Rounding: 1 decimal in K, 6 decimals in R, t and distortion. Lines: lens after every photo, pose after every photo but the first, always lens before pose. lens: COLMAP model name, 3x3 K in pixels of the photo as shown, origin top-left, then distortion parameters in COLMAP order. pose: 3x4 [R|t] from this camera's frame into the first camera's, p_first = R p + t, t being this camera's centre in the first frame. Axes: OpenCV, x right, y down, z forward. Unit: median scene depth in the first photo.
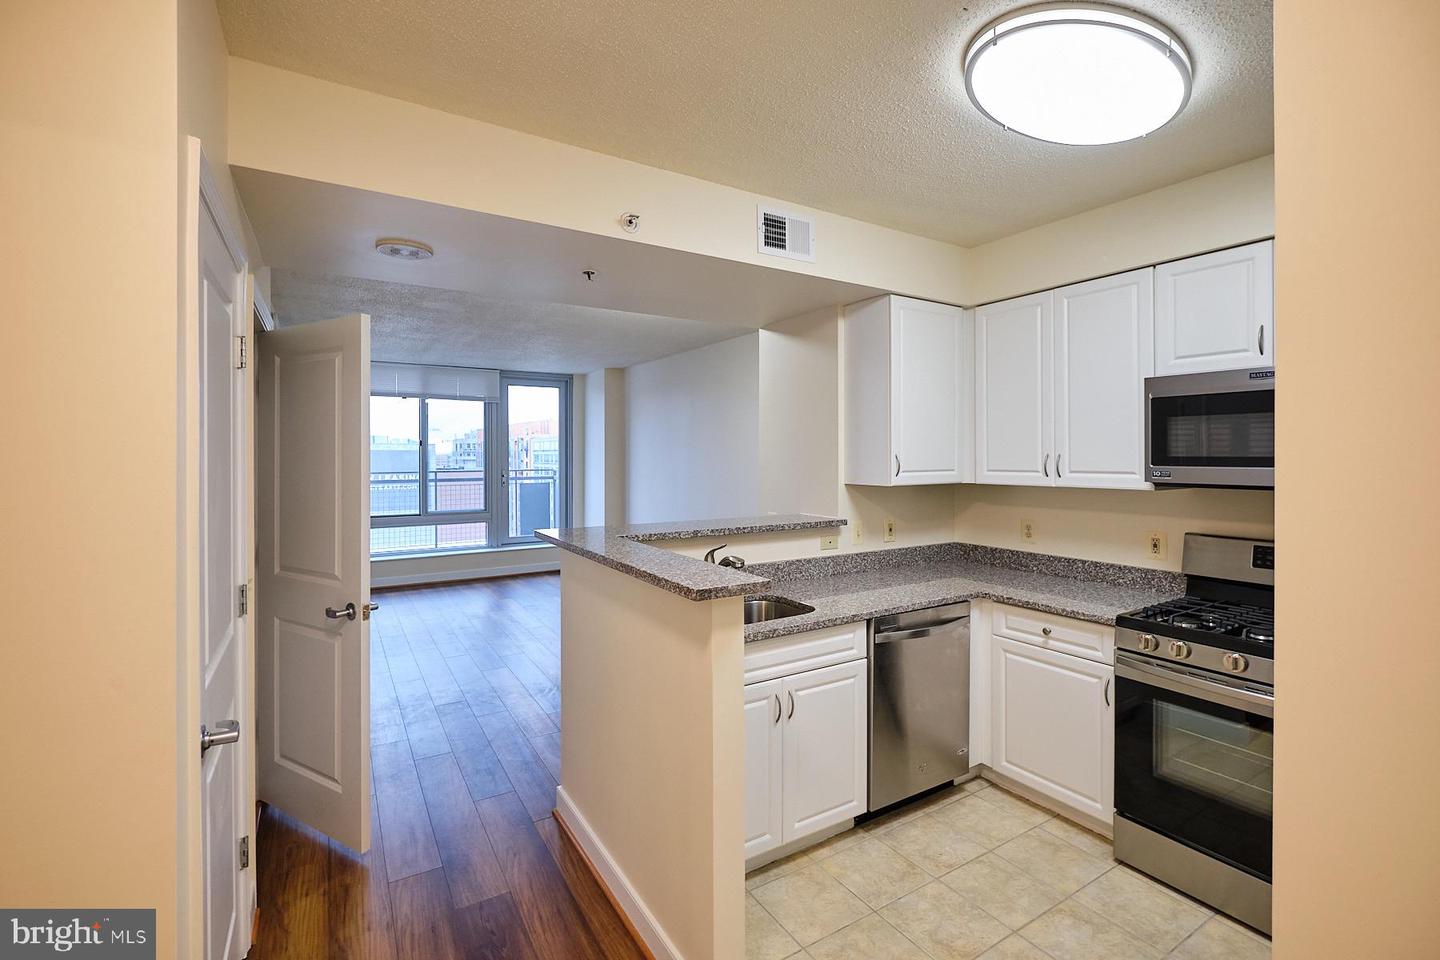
lens RADIAL K [[638.8, 0, 720.5], [0, 638.8, 453.0], [0, 0, 1]] dist [0.002018, -0.003085]
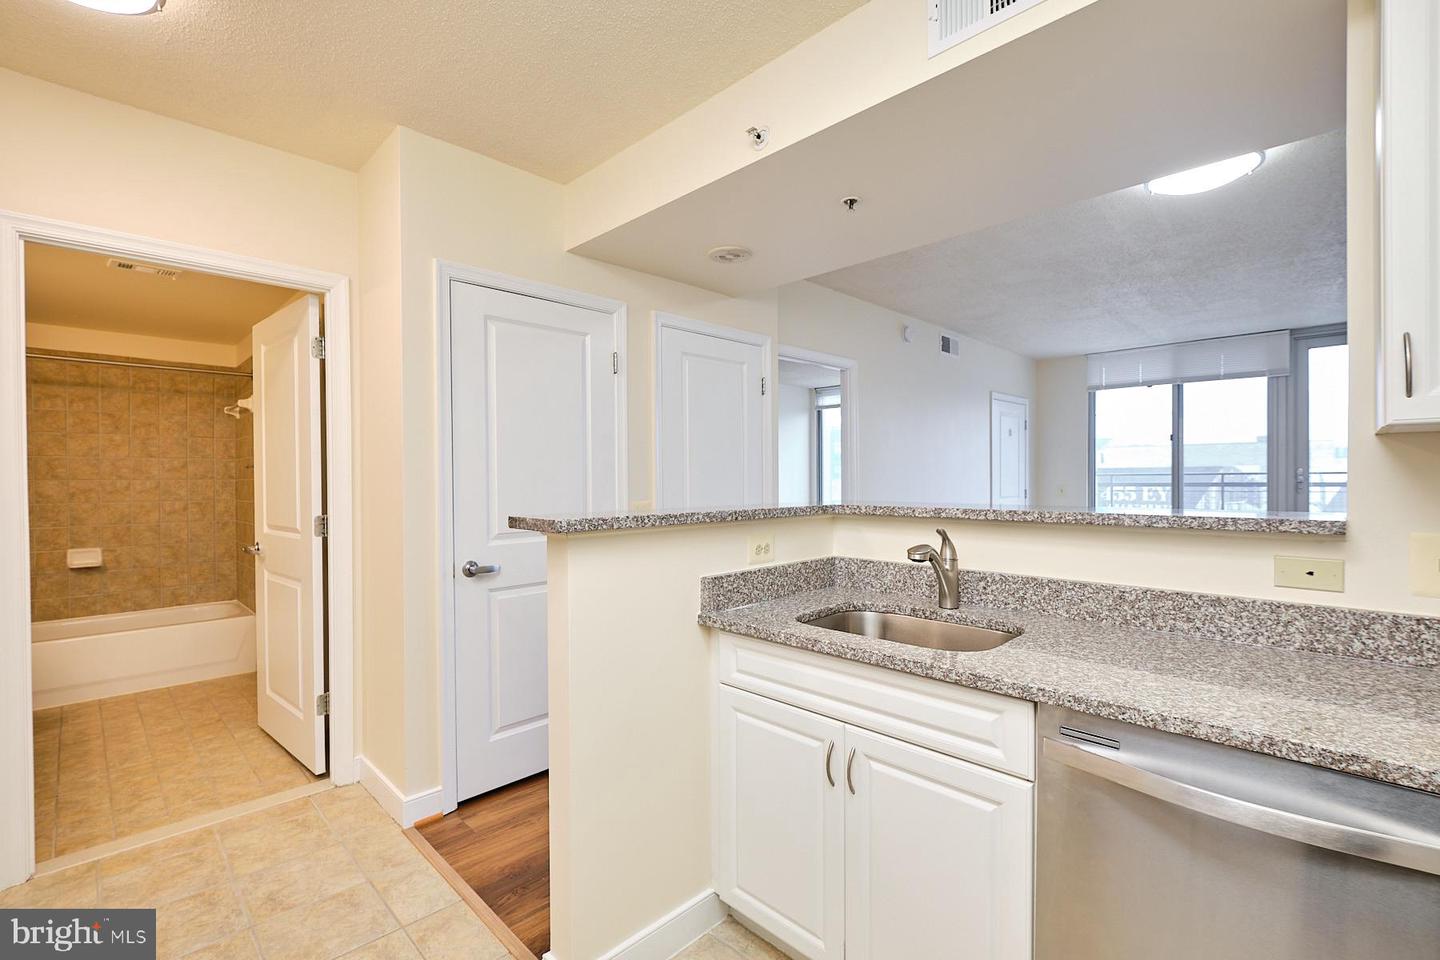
lens RADIAL K [[638.8, 0, 724.8], [0, 638.8, 484.1], [0, 0, 1]] dist [0.002018, -0.003085]
pose [[0.229712, 0.010217, -0.973205, 0.545412], [0.007762, 0.999894, 0.012329, 0.079148], [0.973228, -0.010386, 0.229609, 0.577048]]
